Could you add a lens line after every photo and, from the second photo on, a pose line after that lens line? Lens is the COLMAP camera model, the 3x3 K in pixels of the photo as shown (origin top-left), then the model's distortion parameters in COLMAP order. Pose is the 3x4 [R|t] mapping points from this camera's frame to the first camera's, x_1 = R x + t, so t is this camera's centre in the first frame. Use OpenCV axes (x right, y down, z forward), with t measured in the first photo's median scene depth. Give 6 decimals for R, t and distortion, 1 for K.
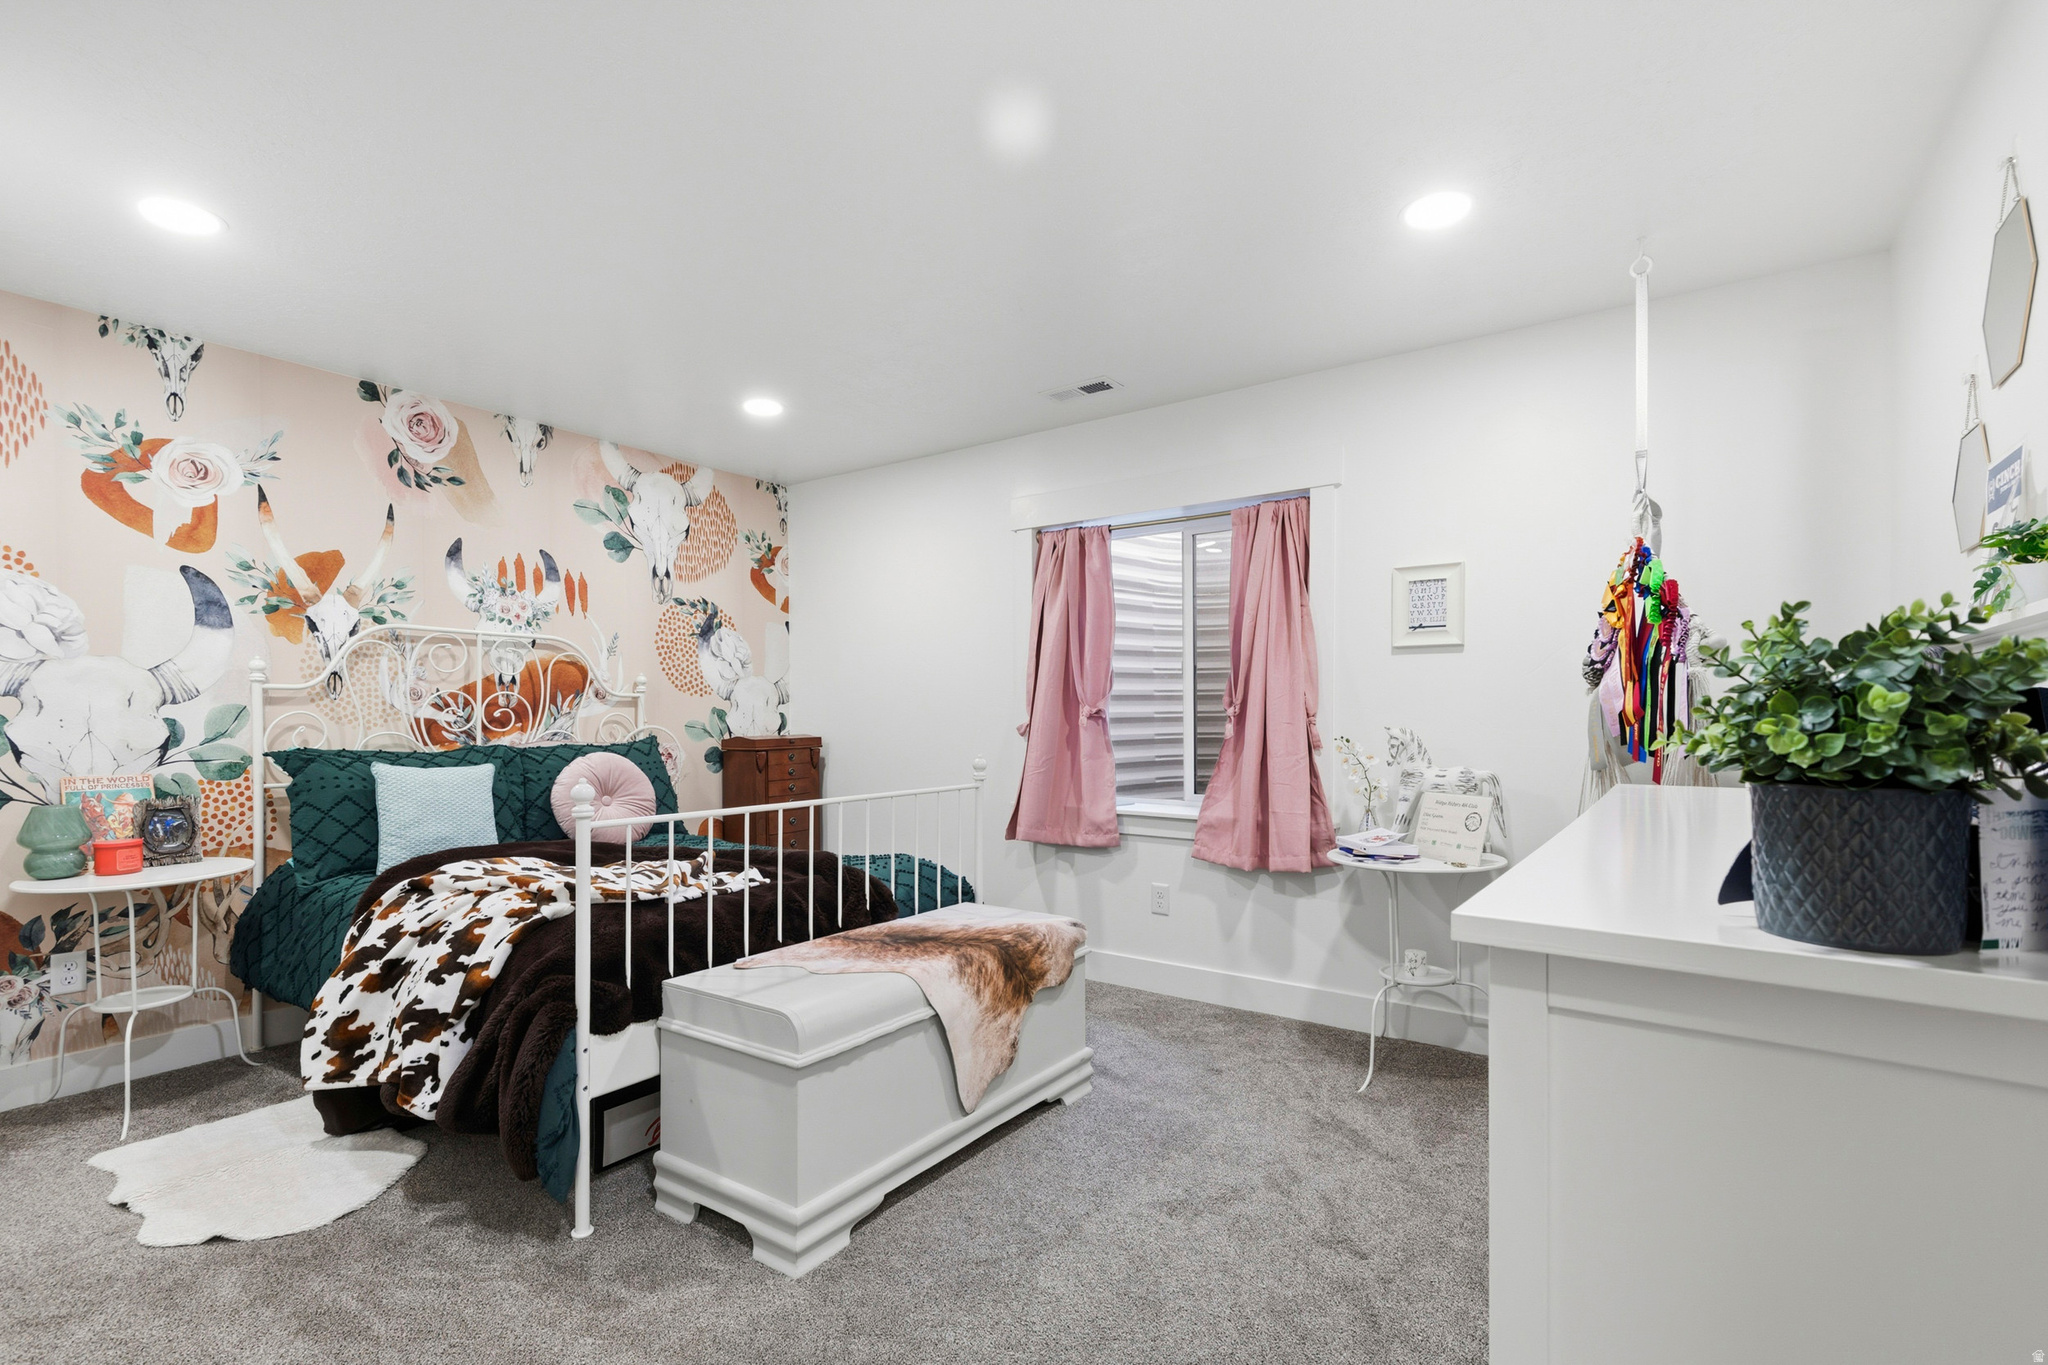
lens RADIAL K [[955.0, 0, 1023.3], [0, 955.0, 703.4], [0, 0, 1]] dist [0.016300, 0.000002]
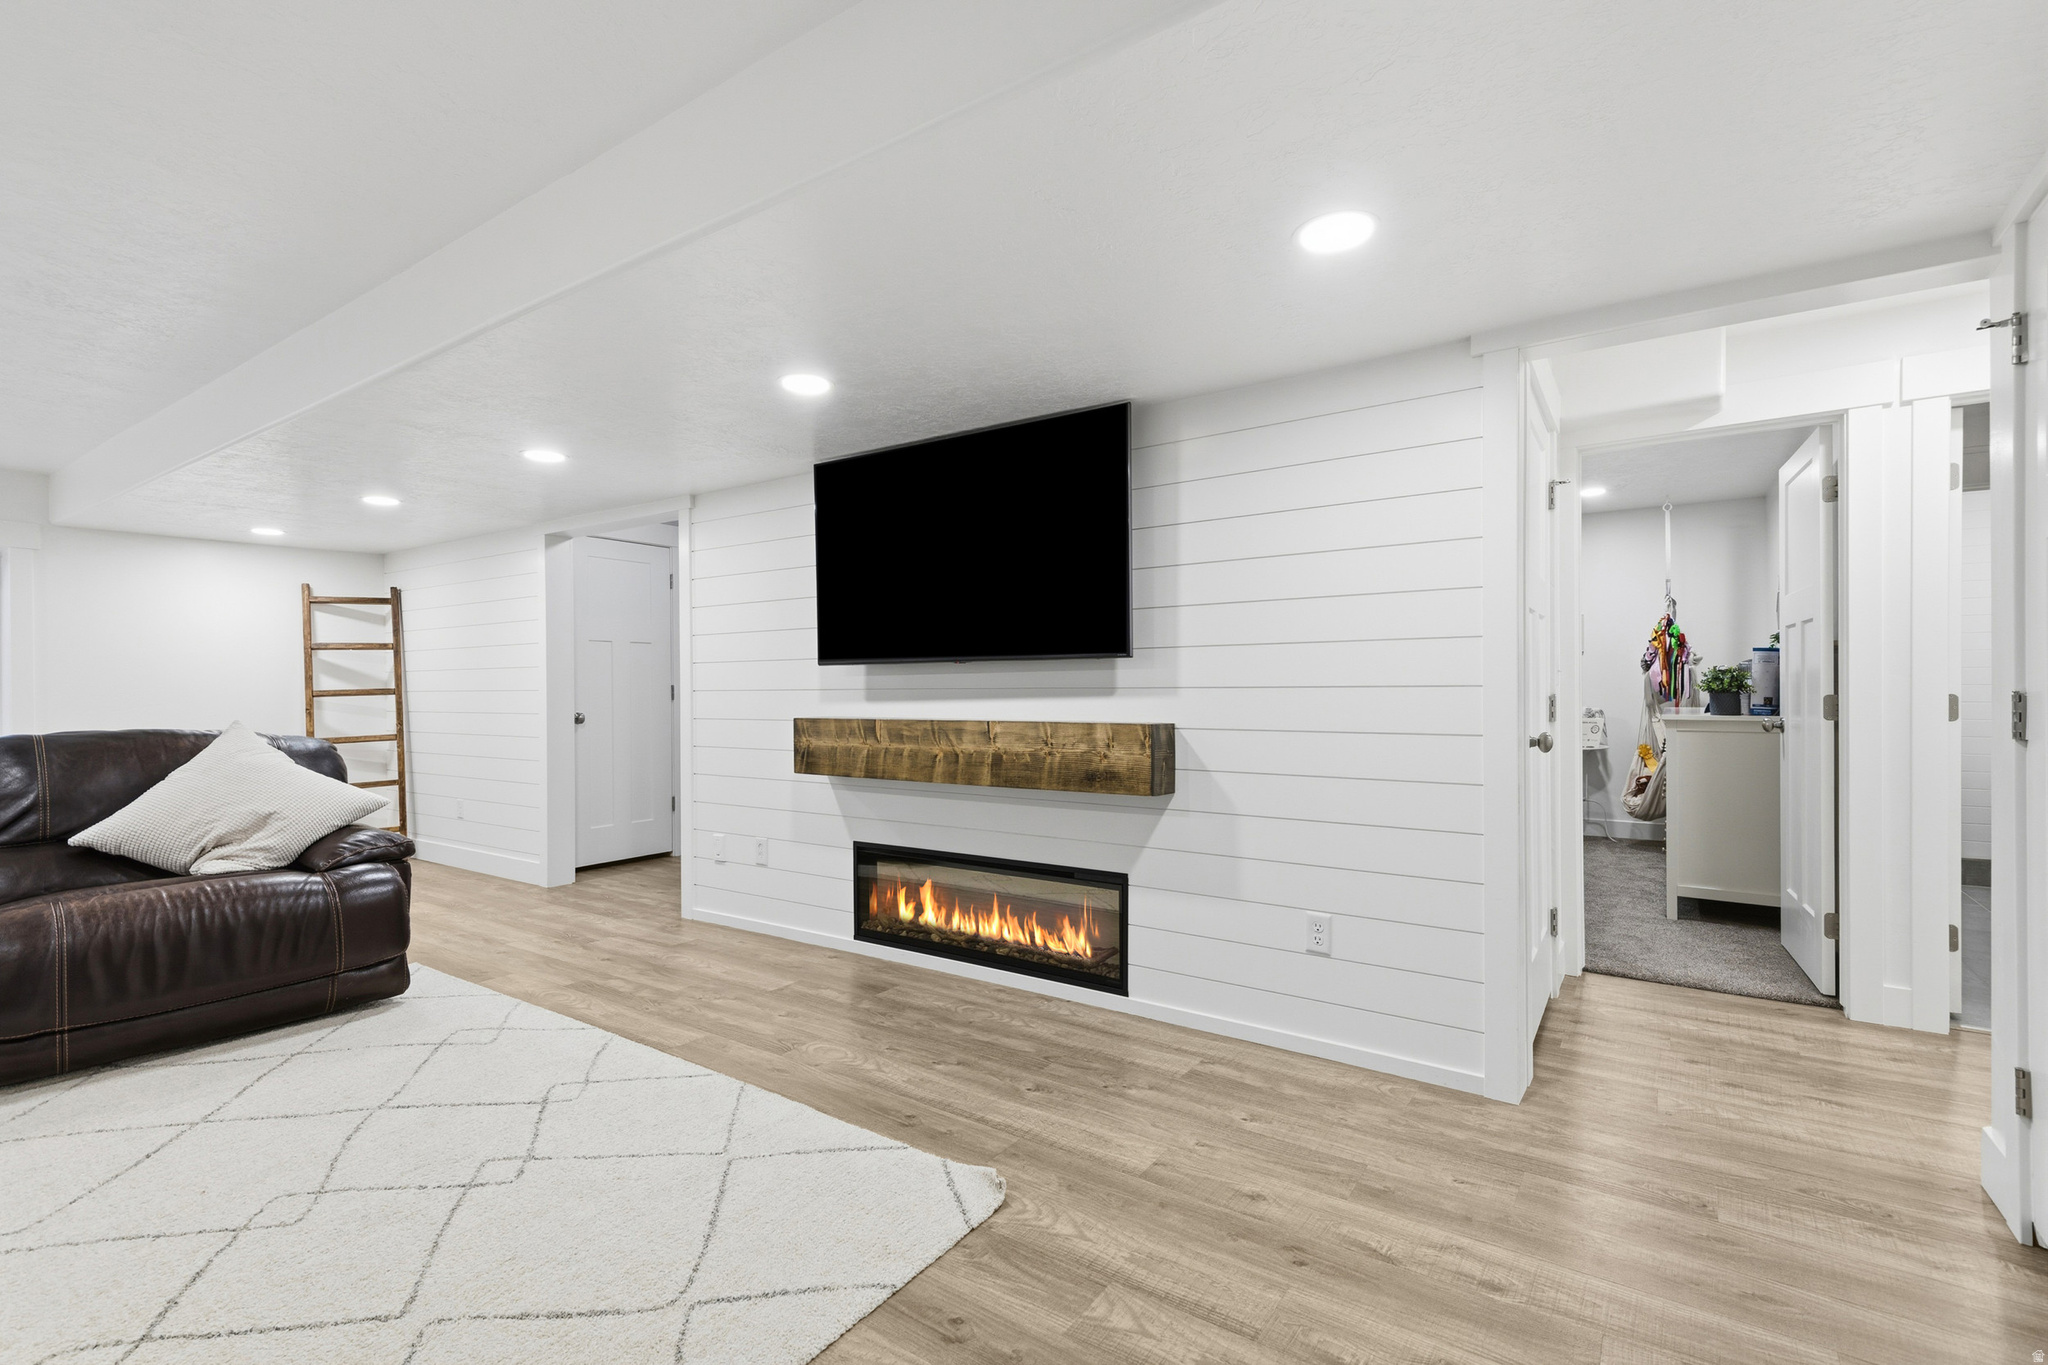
lens RADIAL K [[927.1, 0, 1034.9], [0, 927.1, 670.2], [0, 0, 1]] dist [0.015287, -0.000388]
pose [[0.999877, -0.006124, 0.014472, -1.102792], [0.006228, 0.999955, -0.007145, -0.015045], [-0.014428, 0.007234, 0.999870, -1.487931]]
